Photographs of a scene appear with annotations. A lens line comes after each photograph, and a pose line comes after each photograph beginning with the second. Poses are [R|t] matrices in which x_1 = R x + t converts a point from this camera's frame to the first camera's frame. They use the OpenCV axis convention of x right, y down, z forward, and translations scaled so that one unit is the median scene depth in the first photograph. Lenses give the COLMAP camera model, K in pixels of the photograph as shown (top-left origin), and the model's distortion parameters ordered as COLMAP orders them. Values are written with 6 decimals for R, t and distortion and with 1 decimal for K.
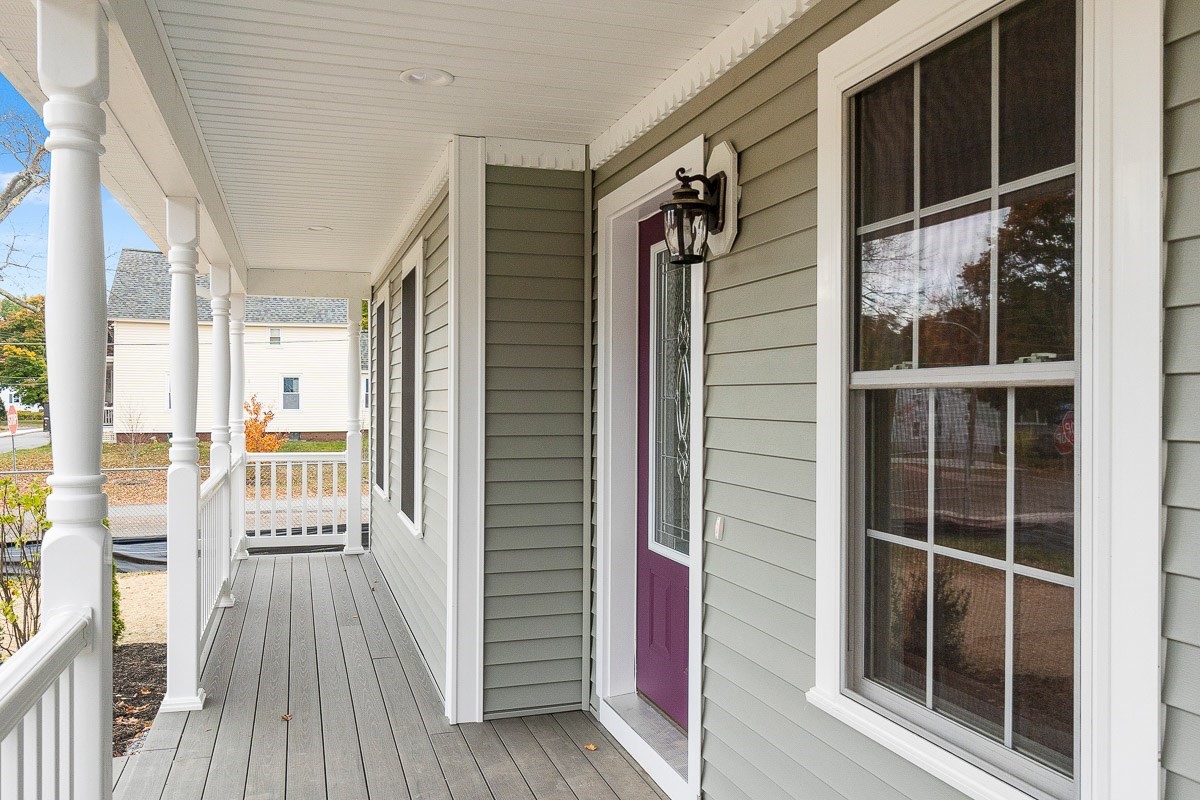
lens RADIAL K [[937.0, 0, 600.0], [0, 937.0, 400.0], [0, 0, 1]] dist [0.003536, 0.000264]
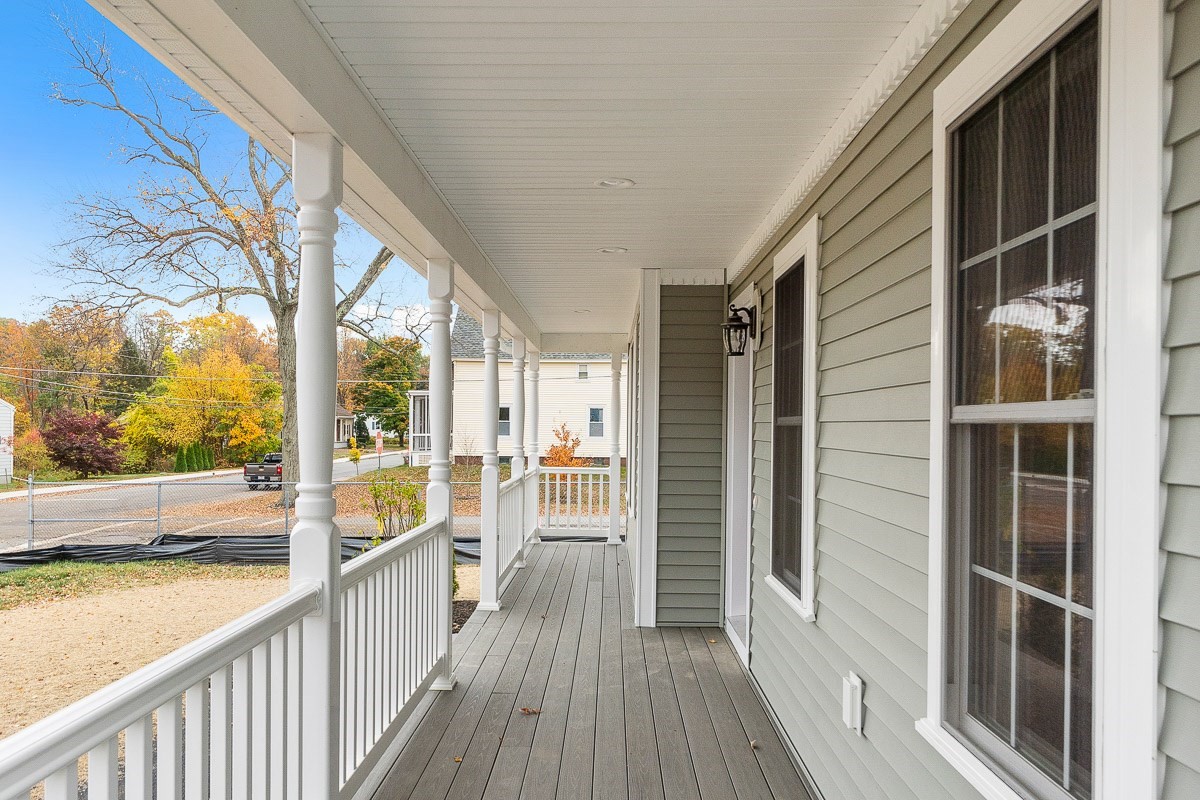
lens RADIAL K [[937.0, 0, 600.0], [0, 937.0, 400.0], [0, 0, 1]] dist [0.003536, 0.000264]
pose [[0.948359, -0.003801, -0.317175, 0.217542], [-0.006135, 0.999521, -0.030320, -0.001181], [0.317139, 0.030700, 0.947882, -0.423564]]
